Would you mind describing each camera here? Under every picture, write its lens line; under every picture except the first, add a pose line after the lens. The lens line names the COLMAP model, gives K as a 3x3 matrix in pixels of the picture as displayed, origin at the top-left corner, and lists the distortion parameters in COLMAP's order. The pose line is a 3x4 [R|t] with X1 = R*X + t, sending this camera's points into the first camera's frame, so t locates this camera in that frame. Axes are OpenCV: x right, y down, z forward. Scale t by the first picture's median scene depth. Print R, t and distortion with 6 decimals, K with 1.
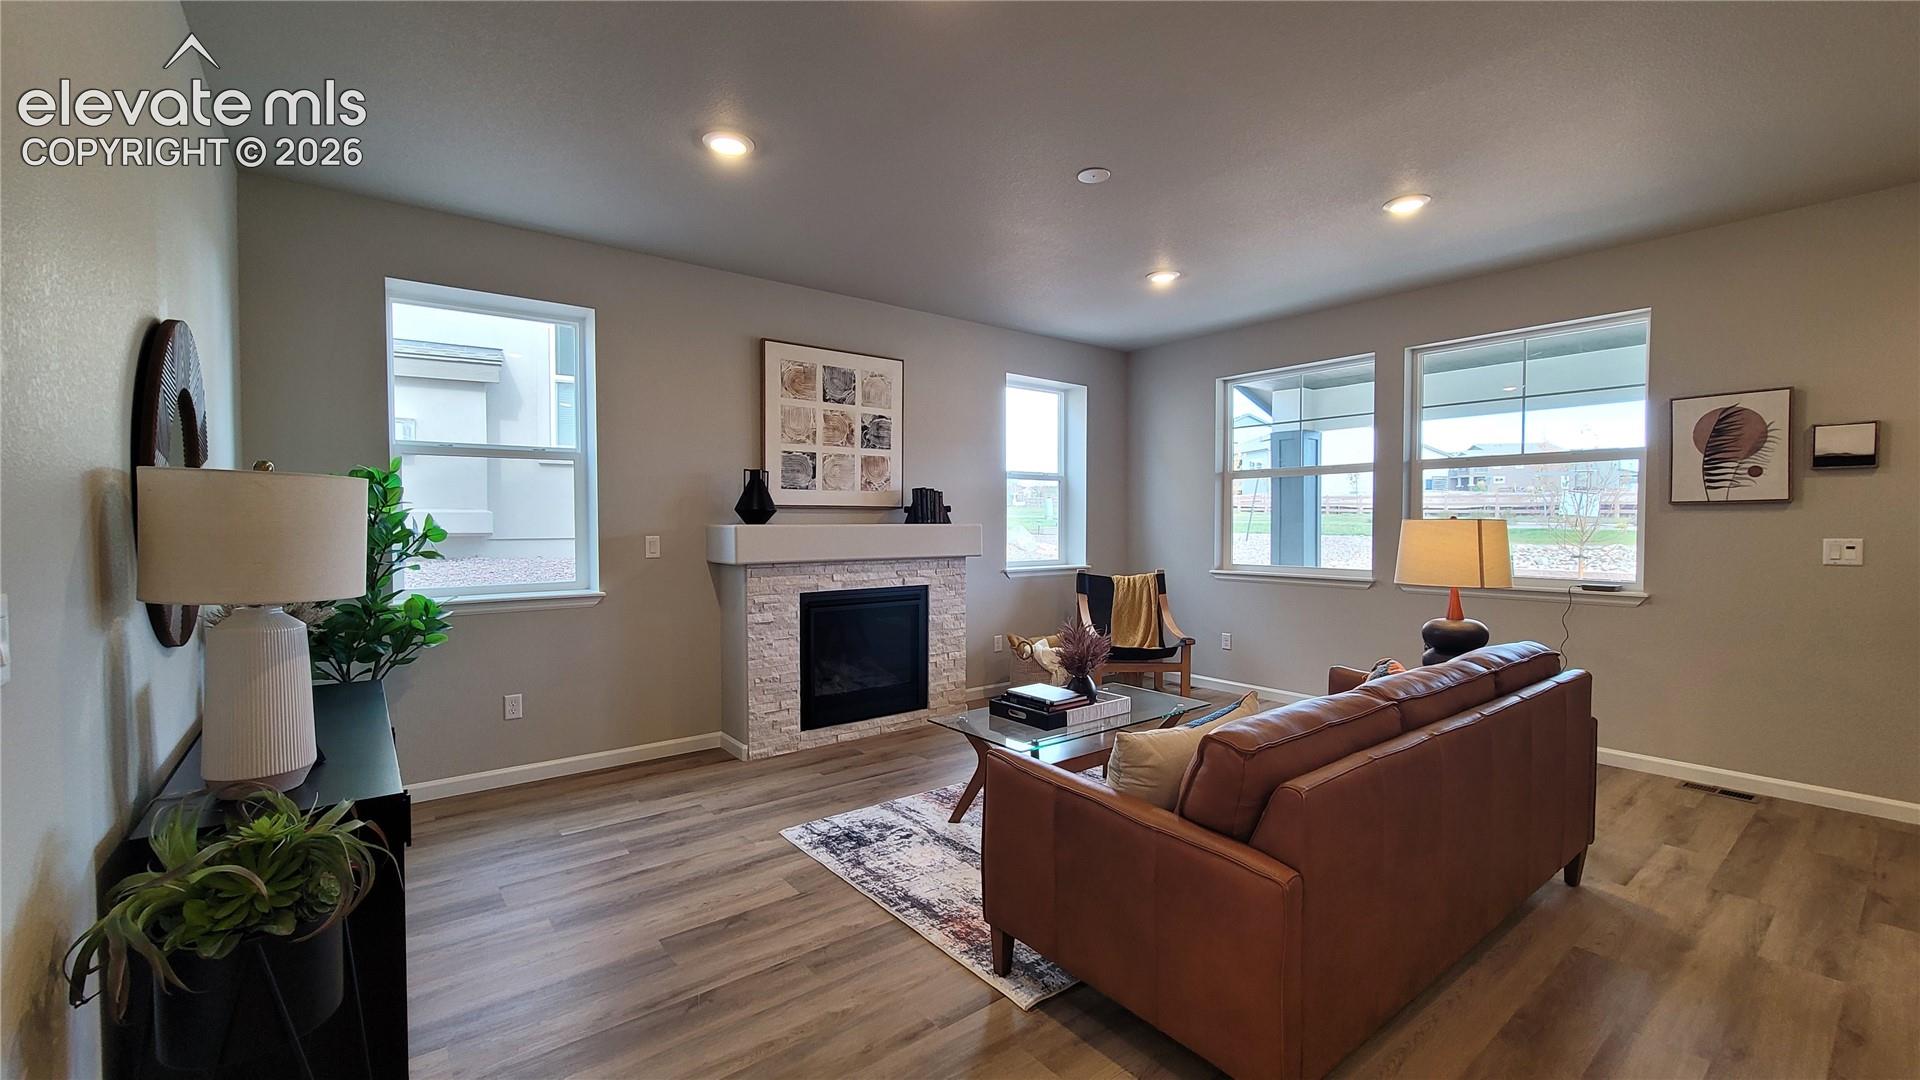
lens RADIAL K [[779.9, 0, 965.6], [0, 779.9, 541.0], [0, 0, 1]] dist [-0.001714, 0.000120]
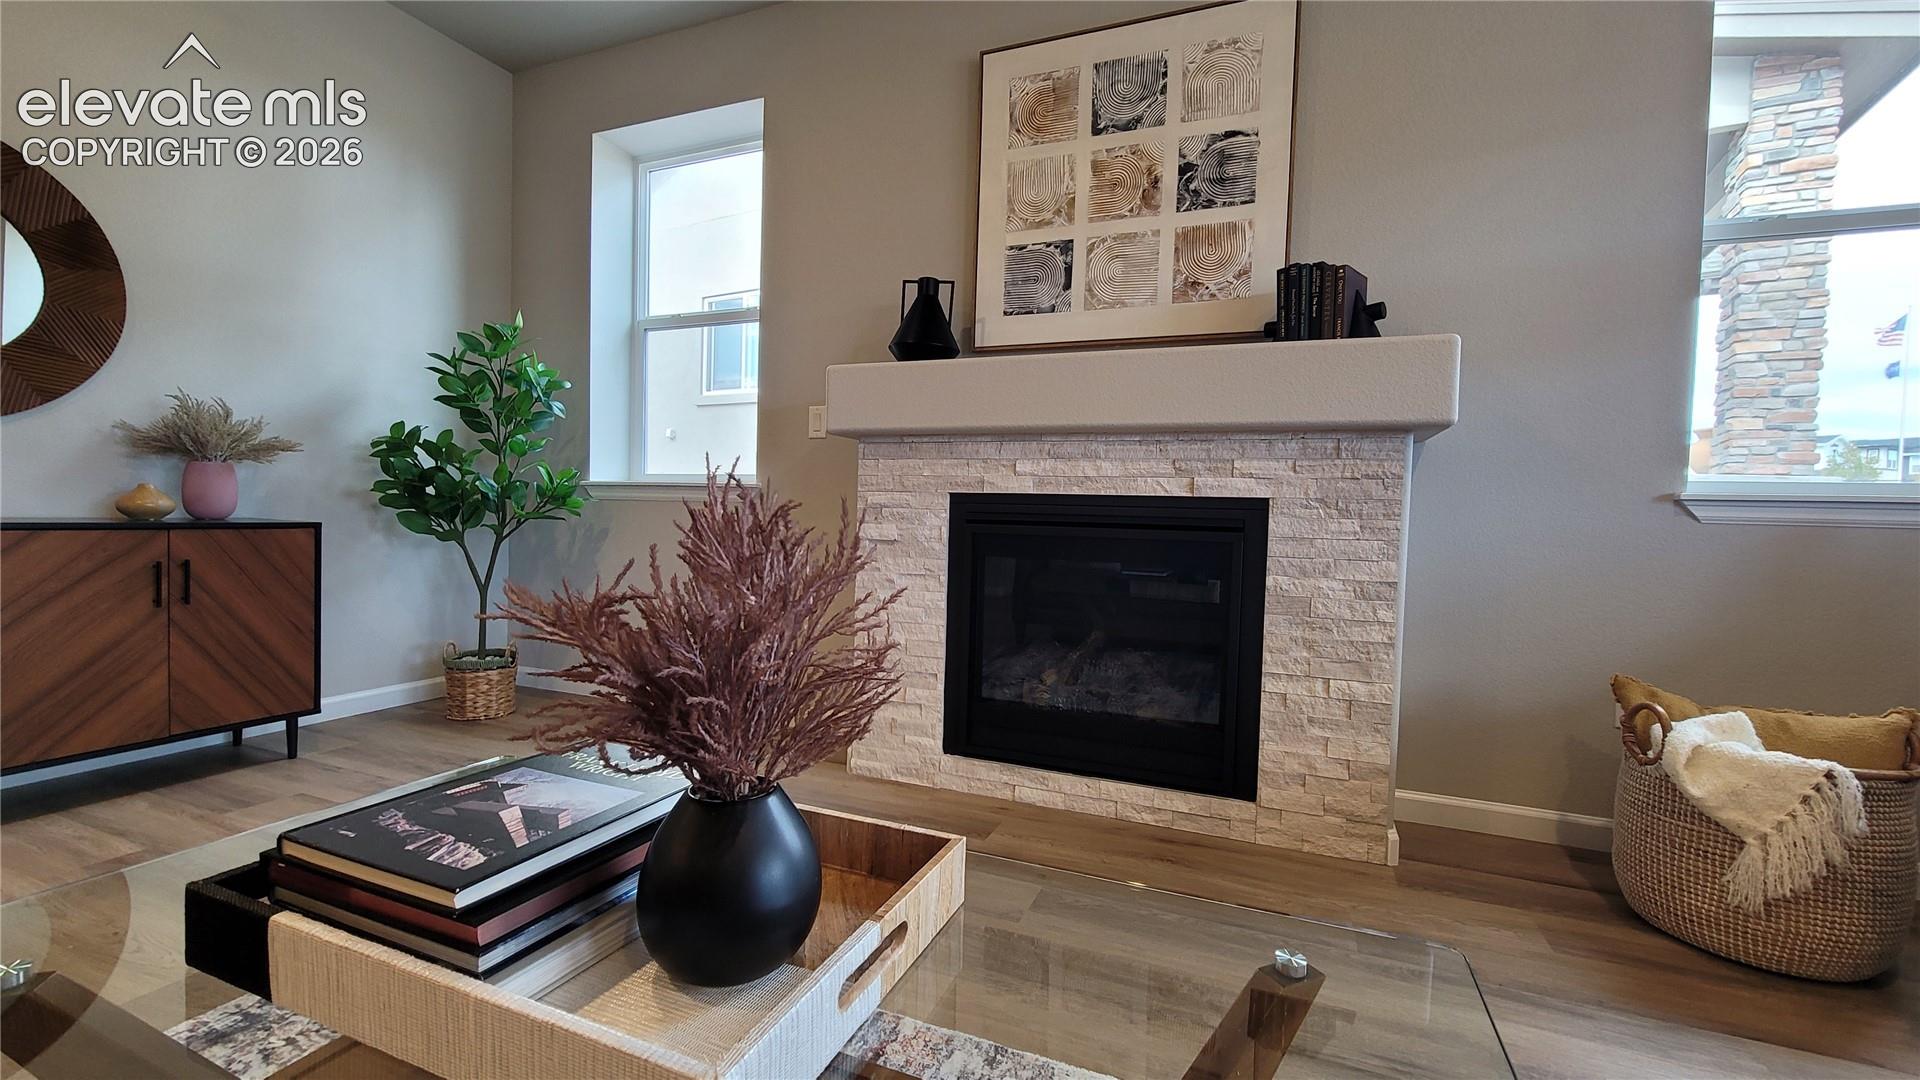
lens RADIAL K [[779.9, 0, 967.6], [0, 779.9, 539.0], [0, 0, 1]] dist [-0.001714, 0.000120]
pose [[0.491765, 0.042344, -0.869698, 0.243035], [-0.051598, 0.998479, 0.019438, 0.082849], [0.869198, 0.035316, 0.493202, 0.714605]]
